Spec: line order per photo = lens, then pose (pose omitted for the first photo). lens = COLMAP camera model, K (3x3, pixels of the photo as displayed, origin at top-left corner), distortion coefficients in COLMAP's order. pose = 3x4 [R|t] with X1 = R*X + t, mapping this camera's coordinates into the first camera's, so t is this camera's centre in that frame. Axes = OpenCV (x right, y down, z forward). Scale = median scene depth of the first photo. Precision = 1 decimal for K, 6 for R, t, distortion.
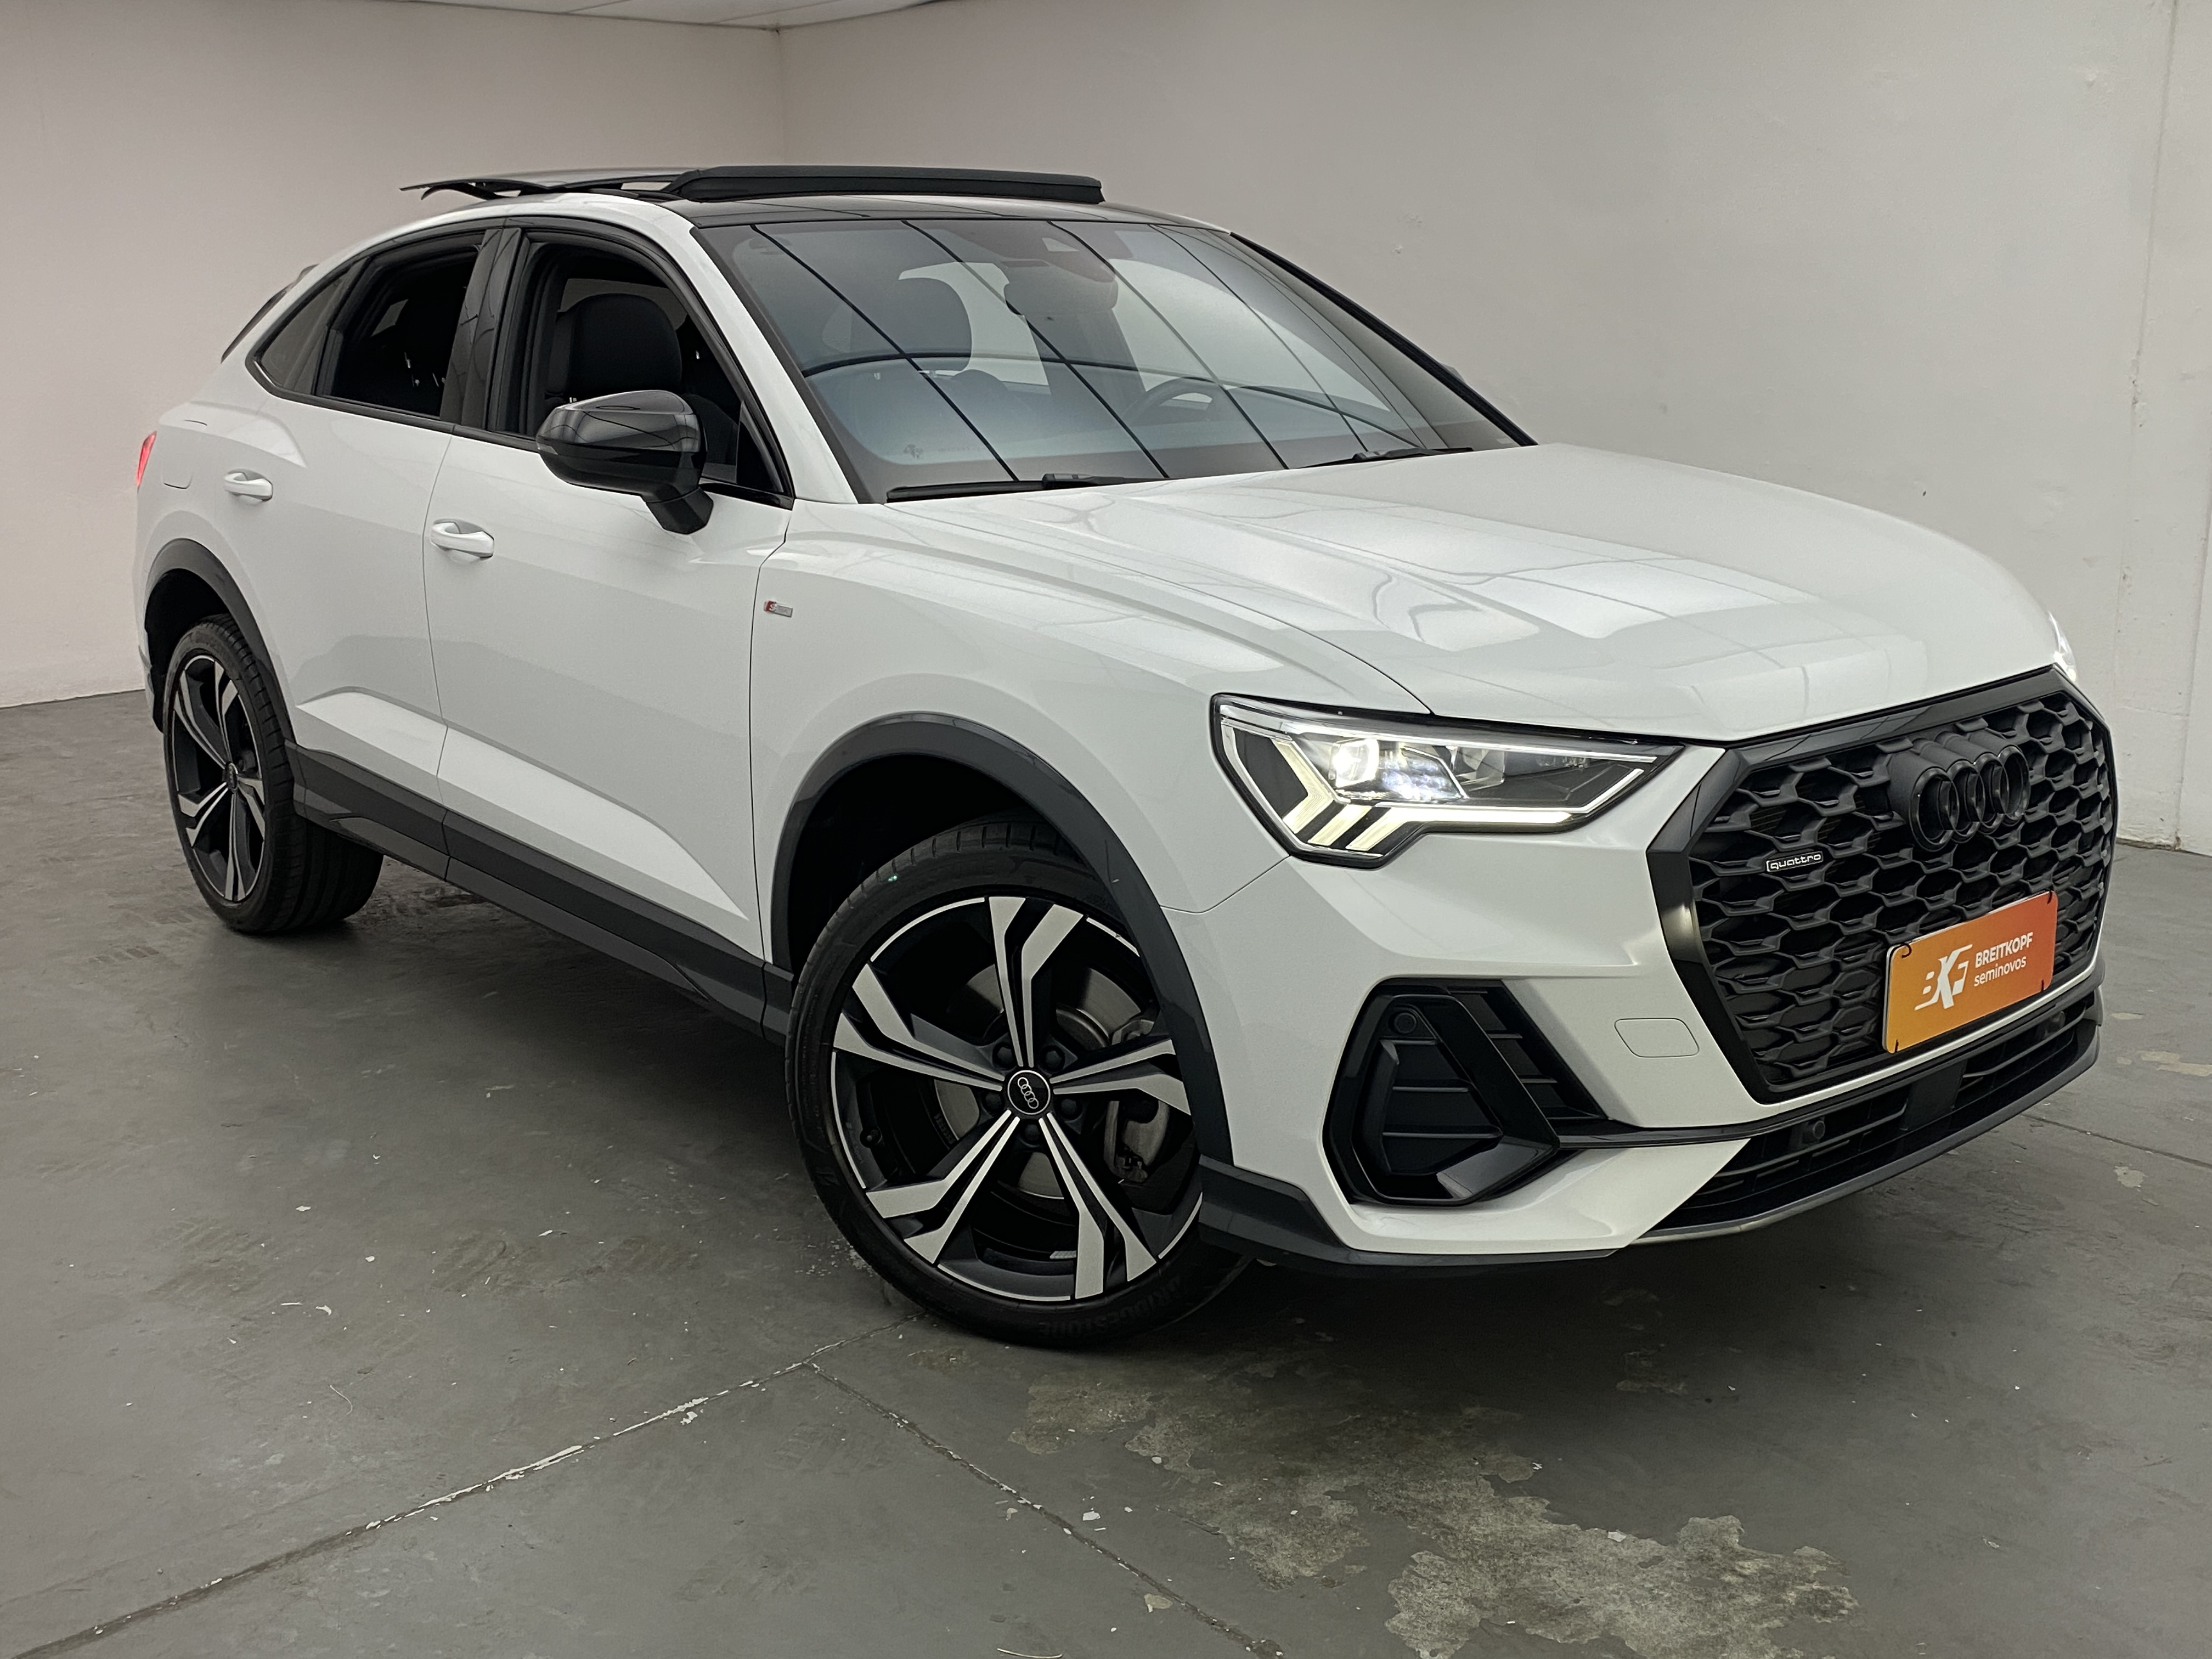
lens RADIAL K [[2164.7, 0, 1106.5], [0, 2164.7, 823.3], [0, 0, 1]] dist [0.092062, 0.000000]
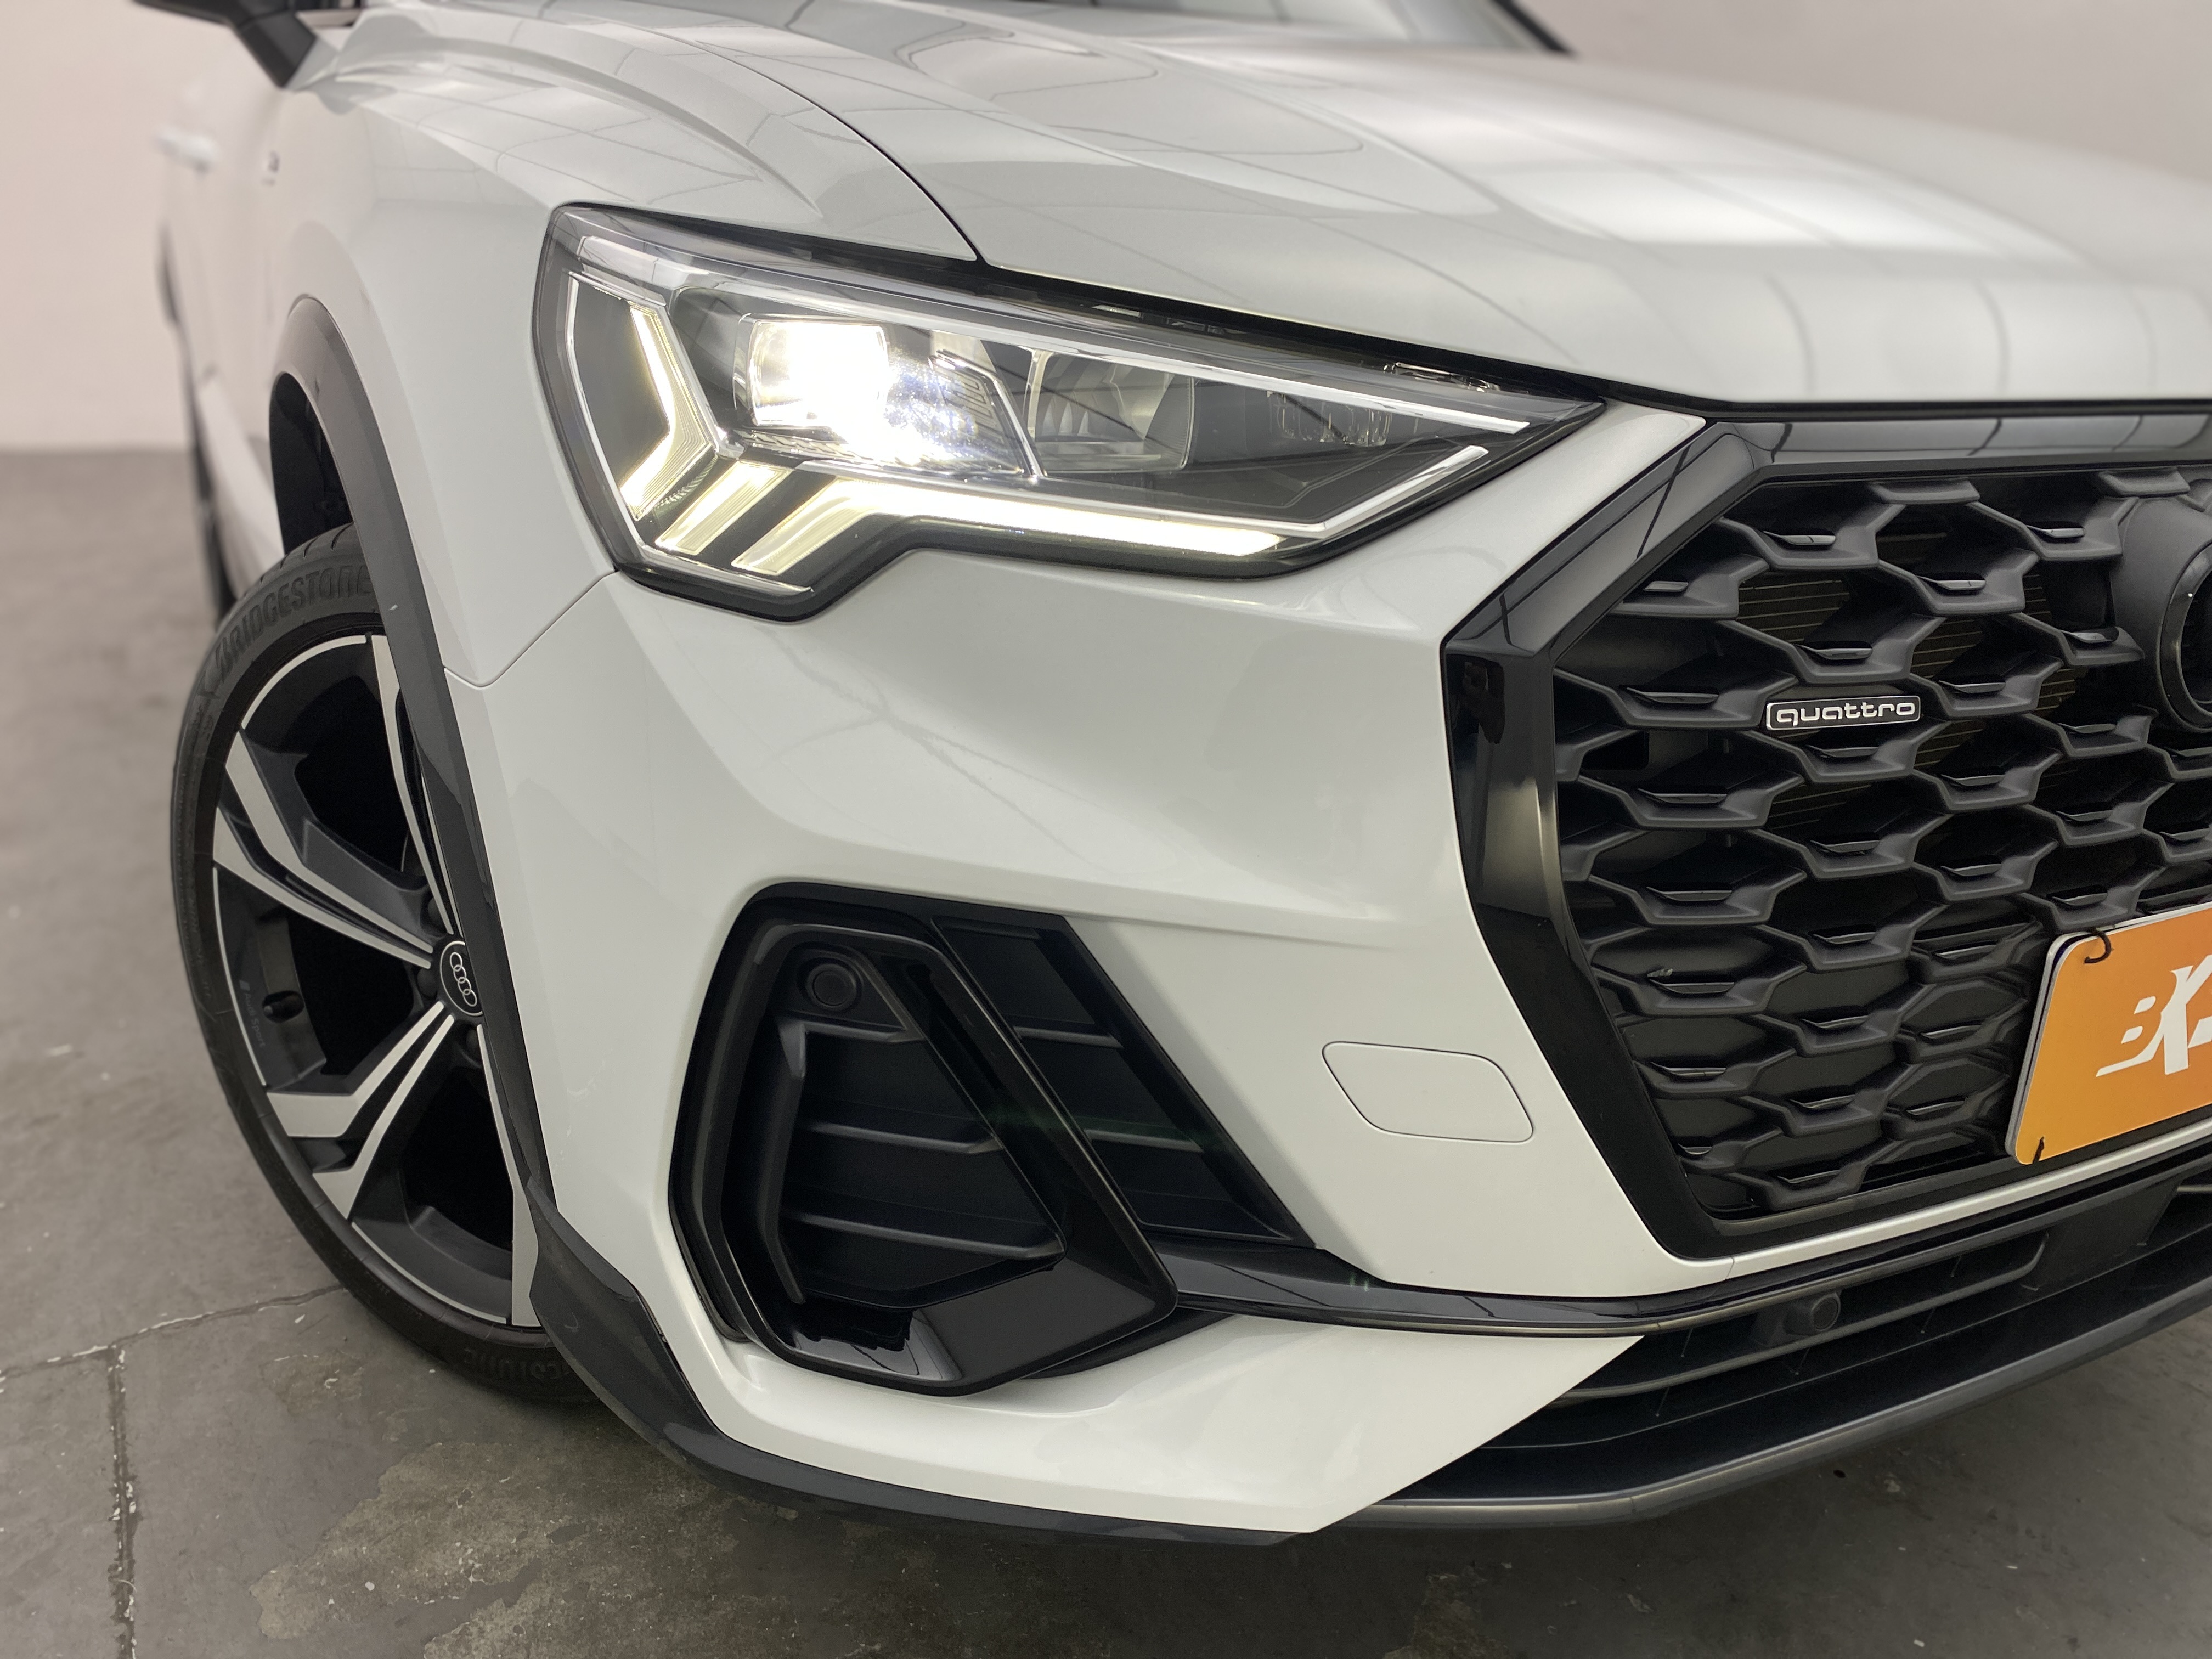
lens RADIAL K [[1762.8, 0, 1056.2], [0, 1762.8, 826.0], [0, 0, 1]] dist [-0.002906, 0.036898]
pose [[0.976816, 0.118555, -0.178257, 0.230128], [-0.100889, 0.989328, 0.105130, 0.018432], [0.188818, -0.084709, 0.978352, 0.639957]]
